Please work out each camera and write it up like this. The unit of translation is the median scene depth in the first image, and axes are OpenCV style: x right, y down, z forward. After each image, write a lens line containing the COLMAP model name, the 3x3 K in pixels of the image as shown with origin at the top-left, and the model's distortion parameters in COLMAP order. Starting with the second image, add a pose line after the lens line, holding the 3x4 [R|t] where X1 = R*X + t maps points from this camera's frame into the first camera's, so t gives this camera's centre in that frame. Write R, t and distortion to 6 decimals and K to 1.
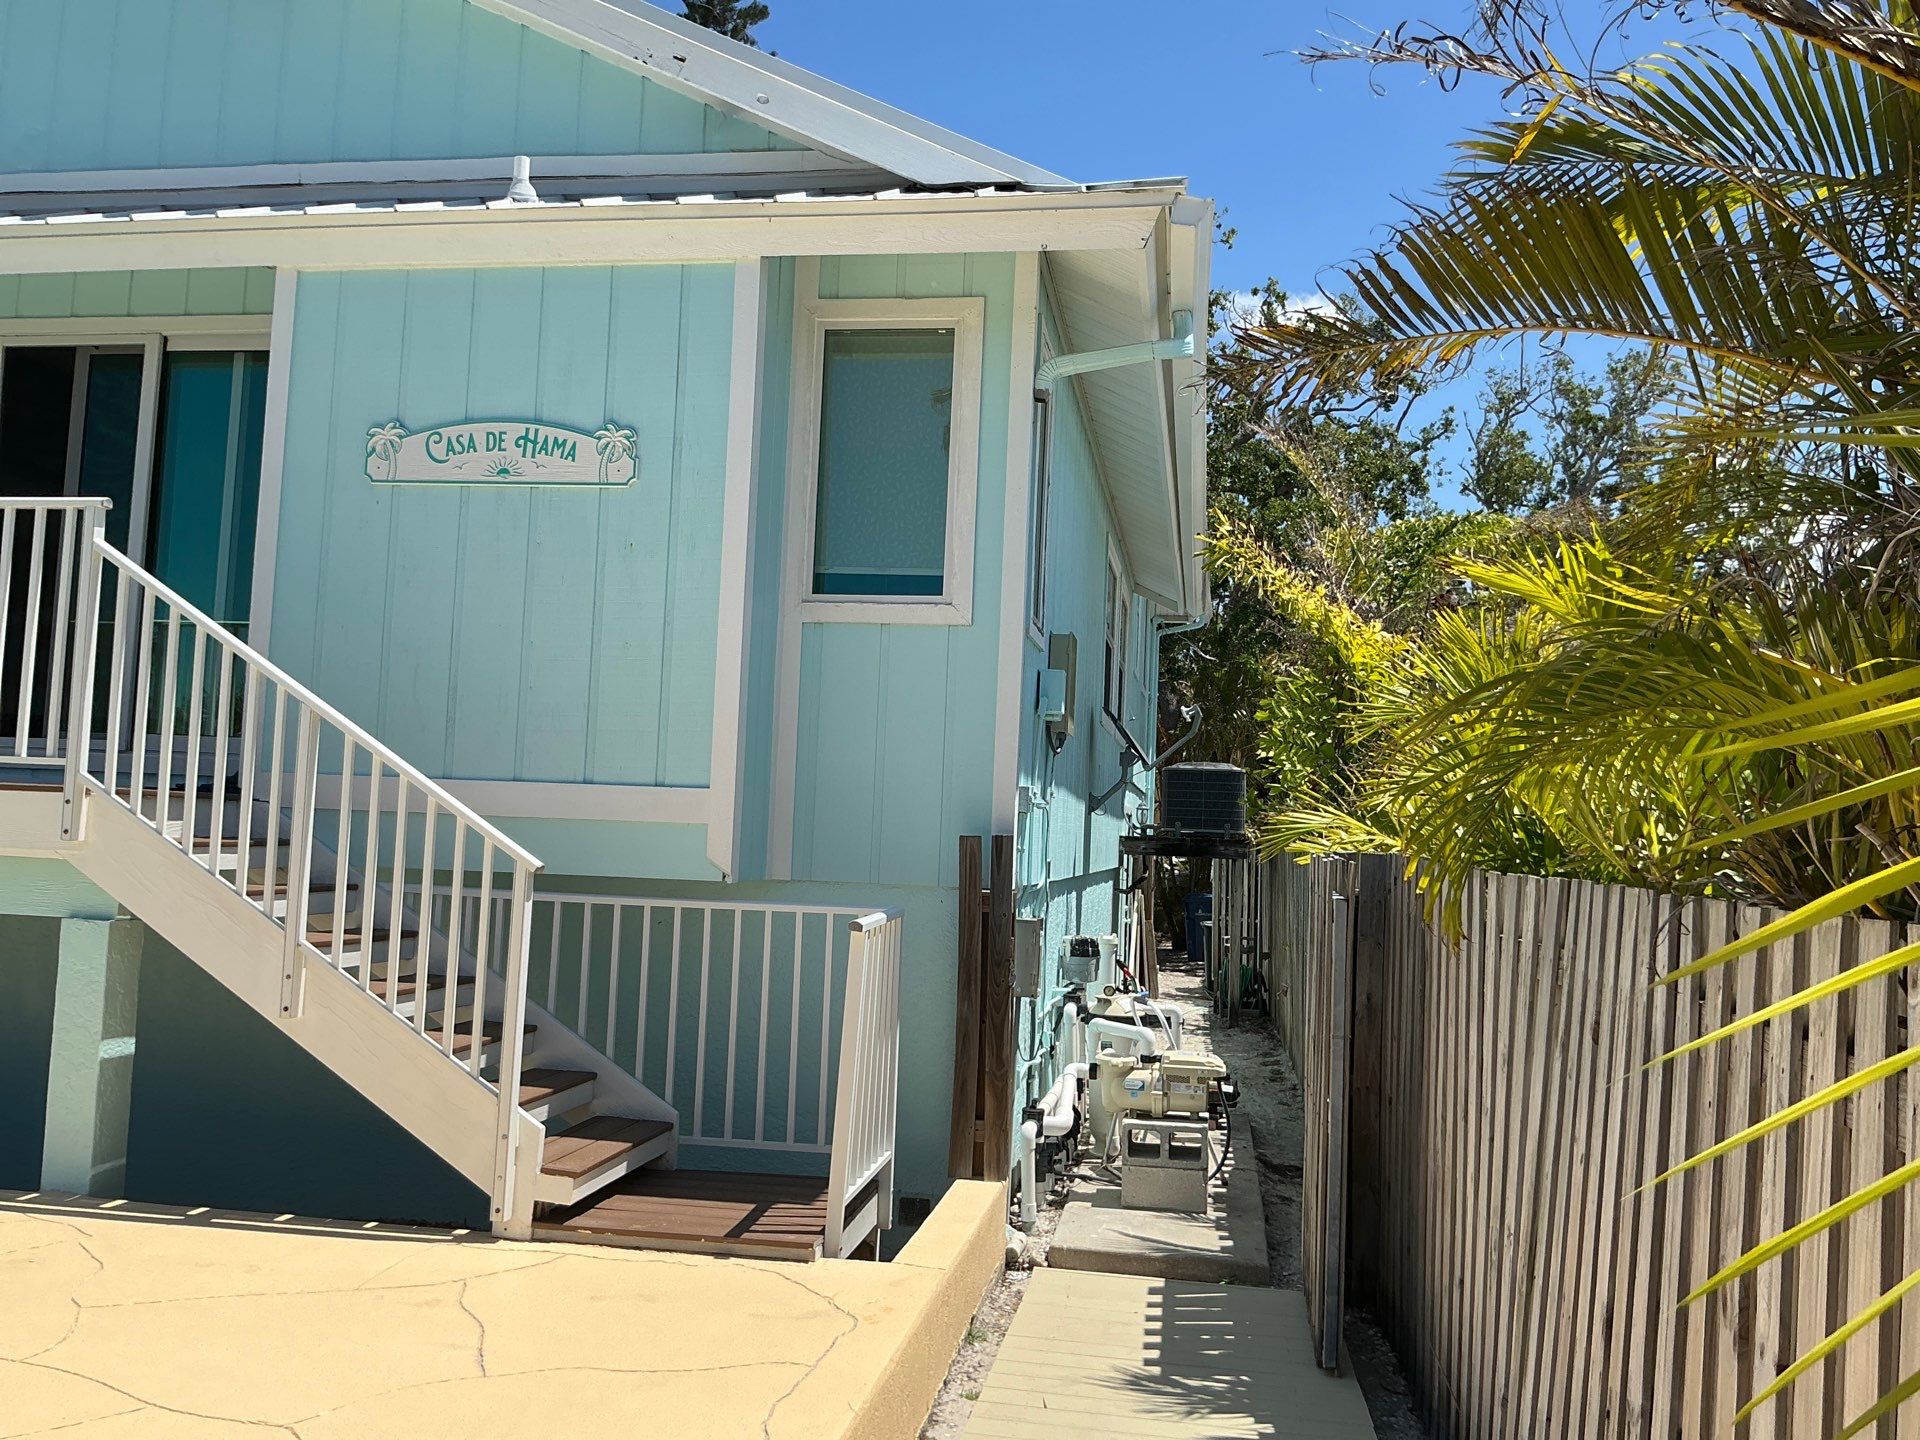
lens RADIAL K [[1584.5, 0, 962.6], [0, 1584.5, 711.3], [0, 0, 1]] dist [0.106970, -0.208572]
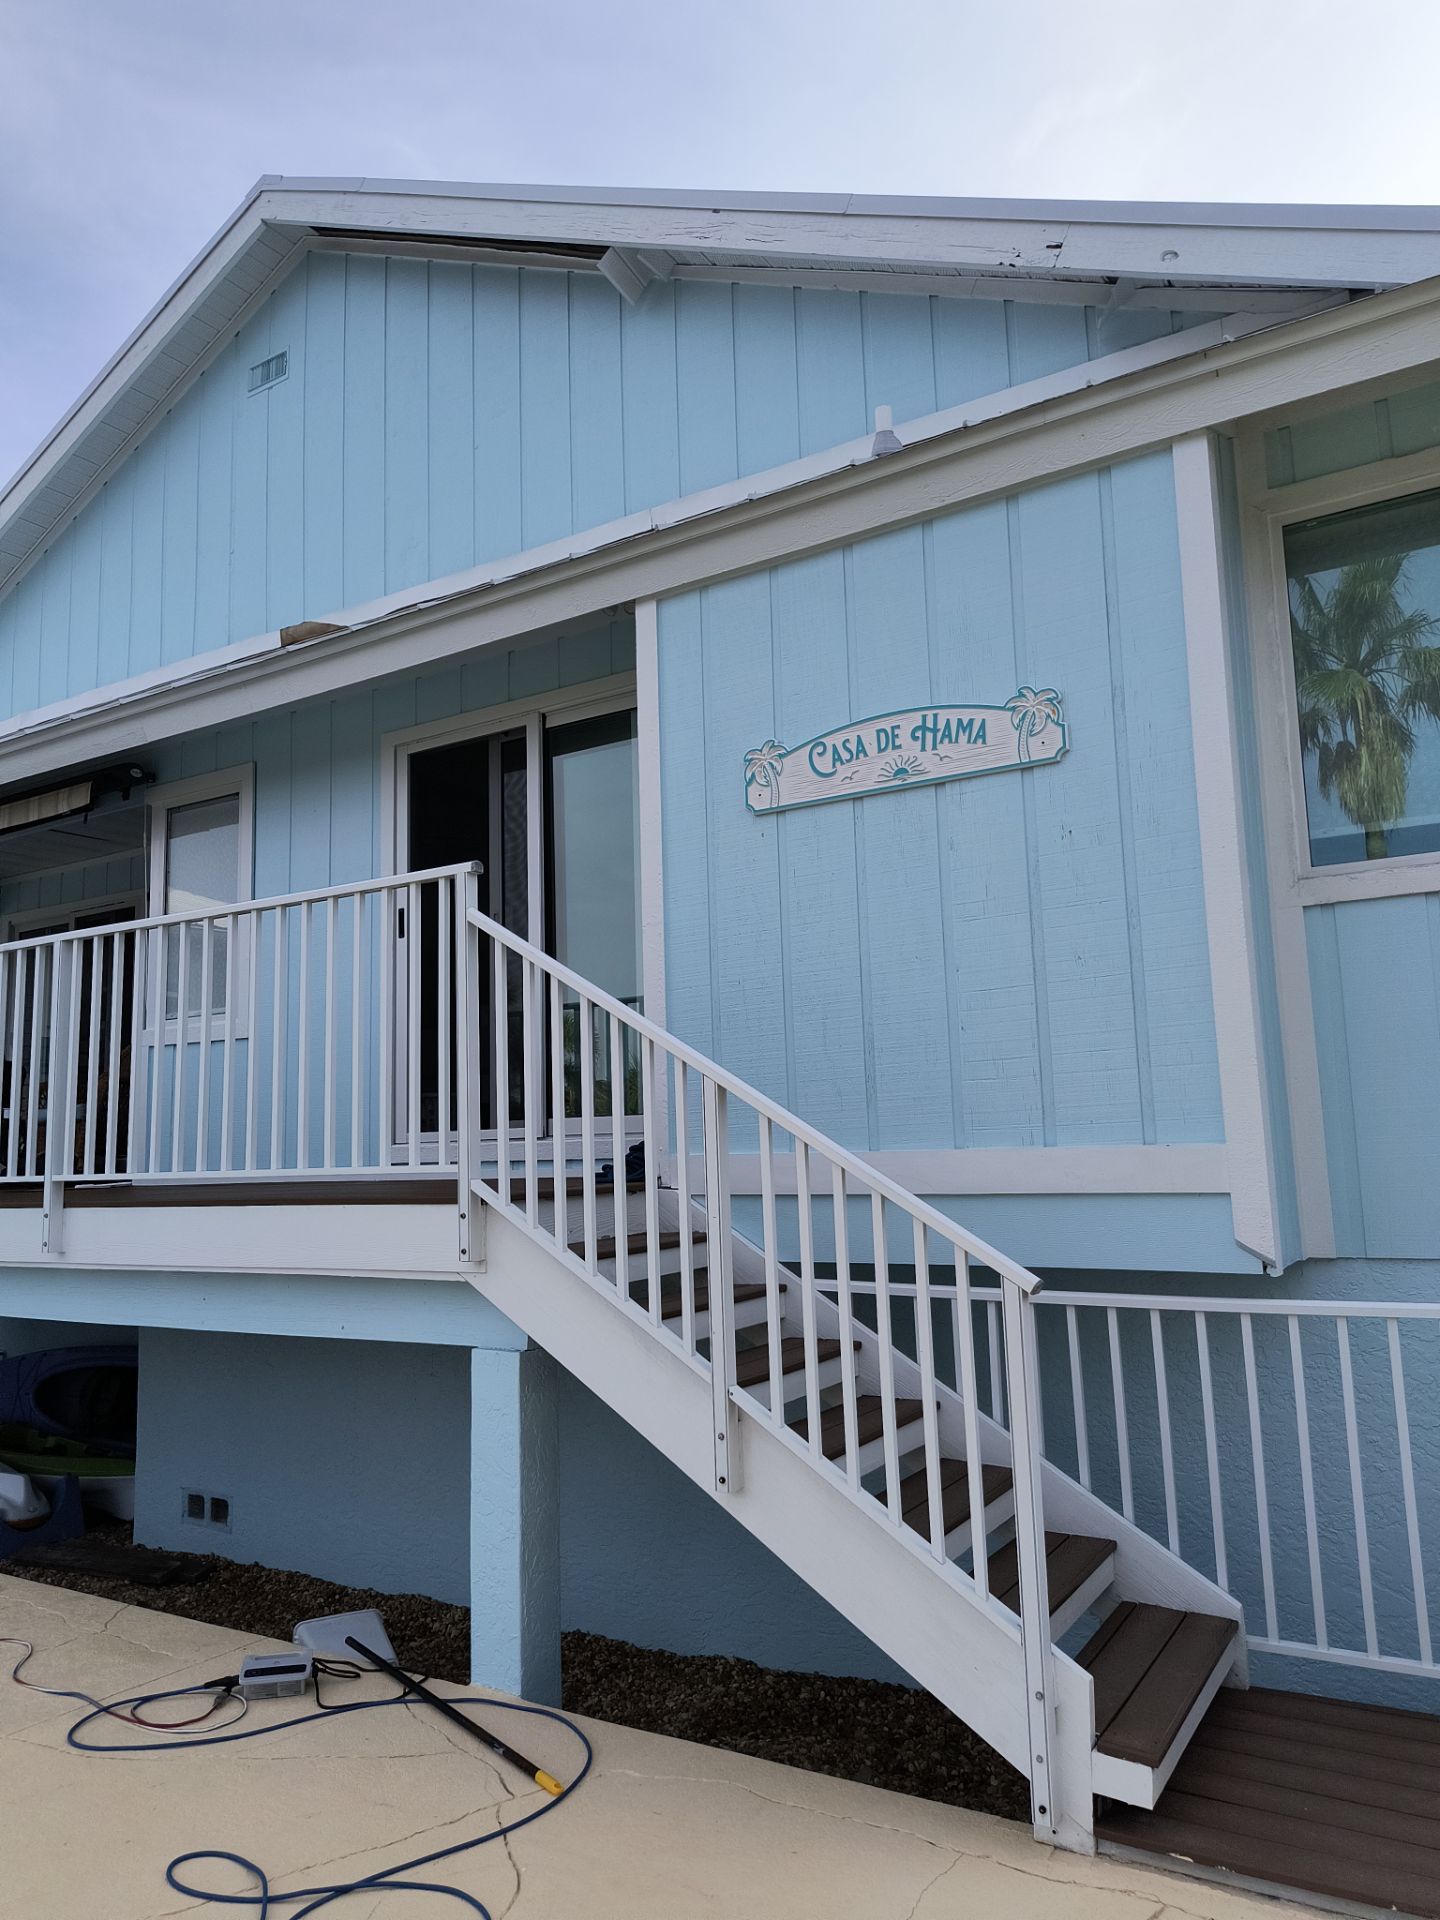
lens RADIAL K [[1292.8, 0, 748.1], [0, 1292.8, 961.0], [0, 0, 1]] dist [-0.004484, -0.000673]
pose [[0.931451, -0.120142, -0.343462, -0.146538], [0.093293, 0.991218, -0.093718, 0.001626], [0.351705, 0.055251, 0.934479, 0.362160]]
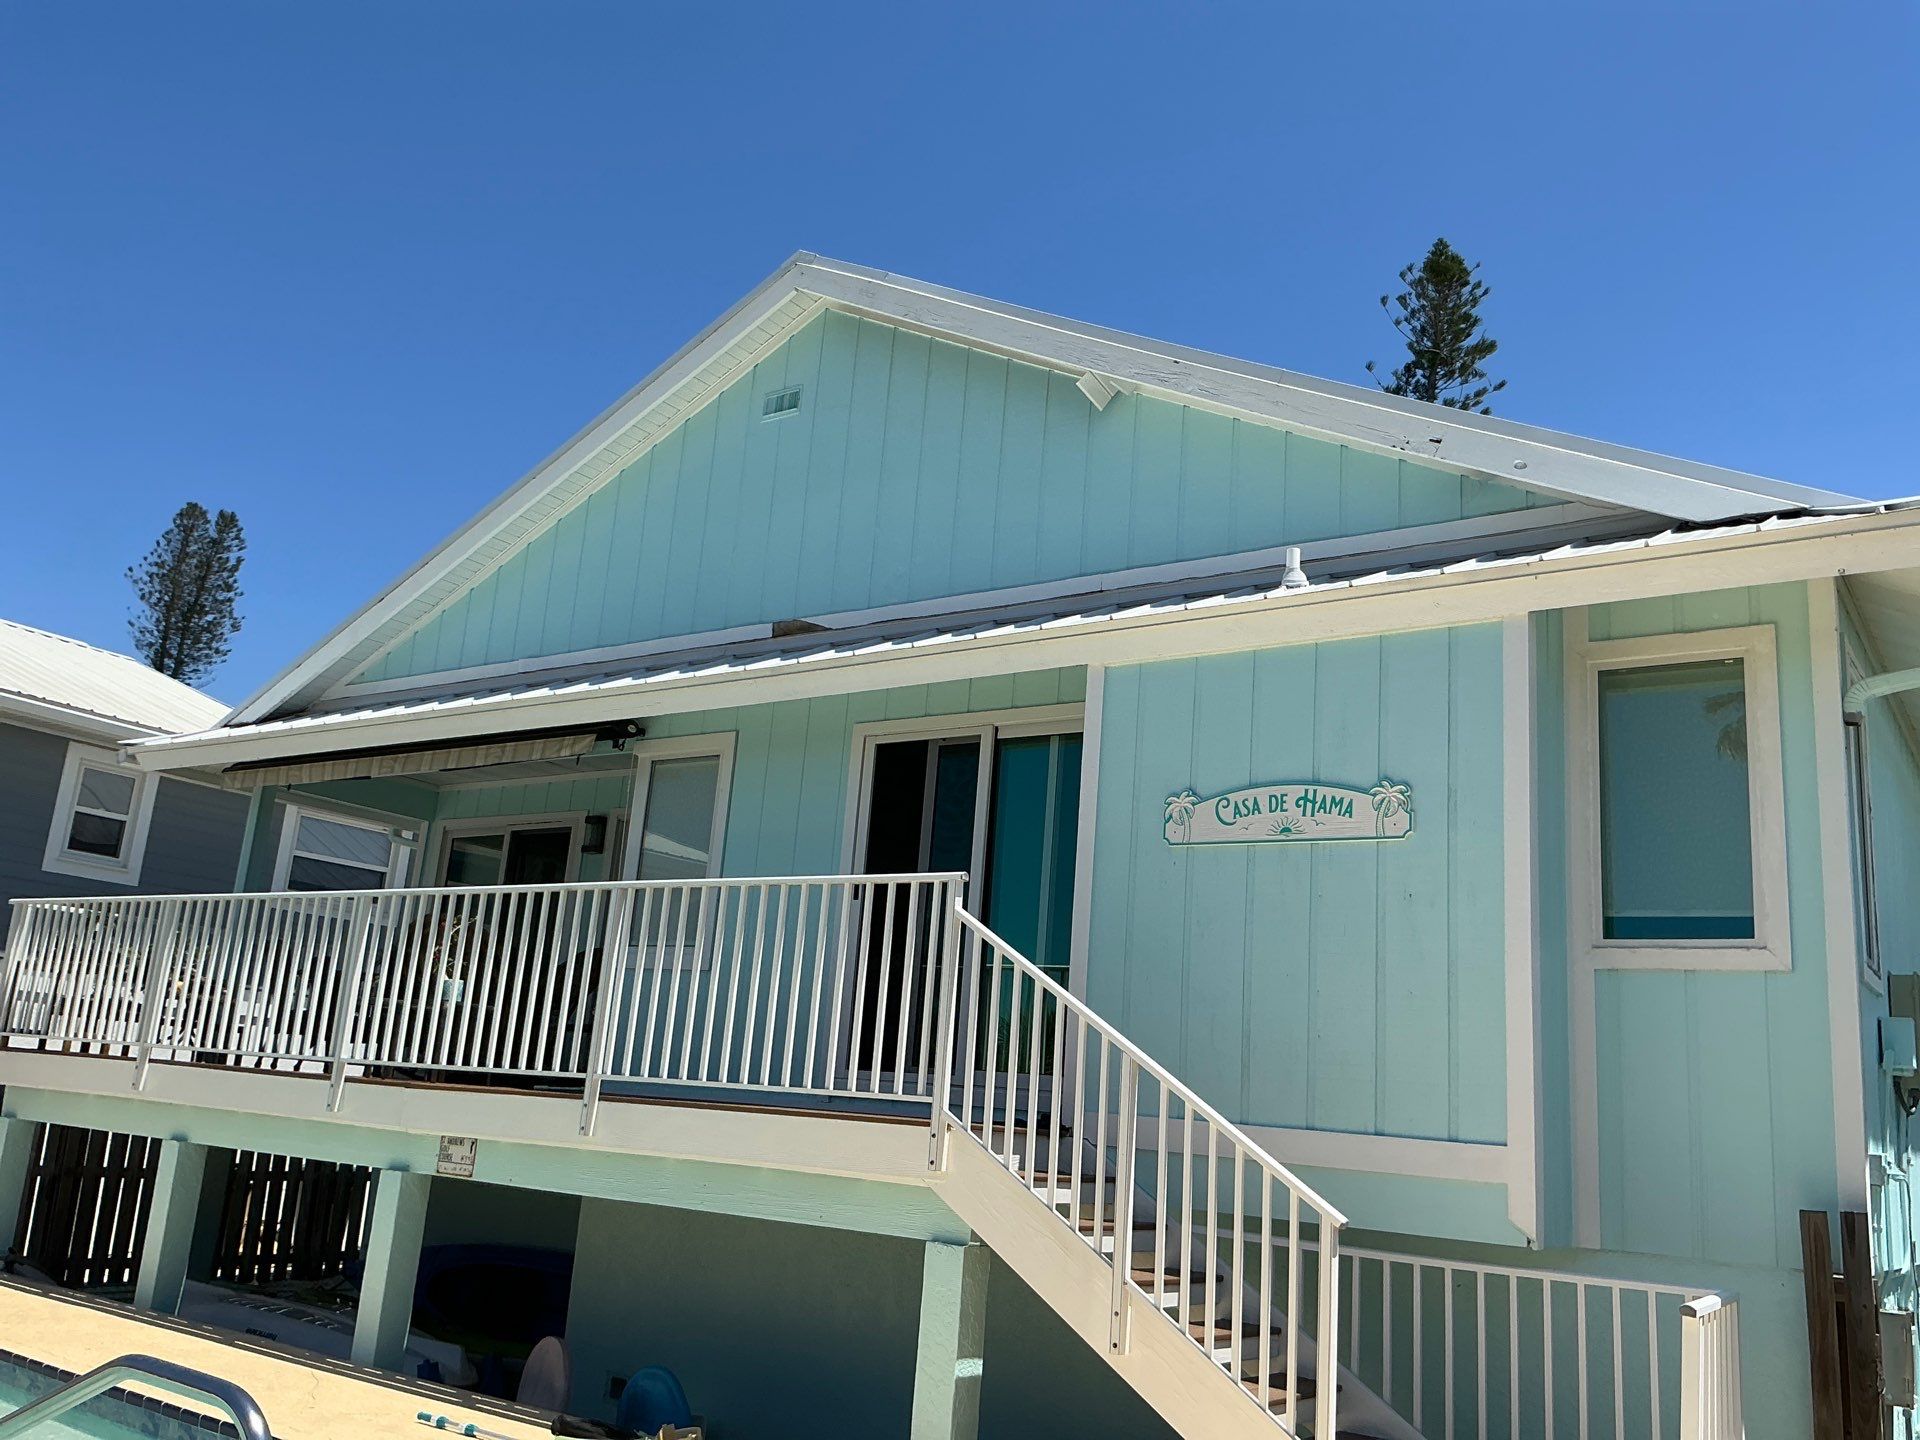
lens RADIAL K [[1584.5, 0, 962.6], [0, 1584.5, 711.3], [0, 0, 1]] dist [0.106970, -0.208572]
pose [[0.896632, -0.080874, -0.435328, -0.008854], [-0.008604, 0.979810, -0.199746, -0.012575], [0.442693, 0.182844, 0.877833, -0.055334]]
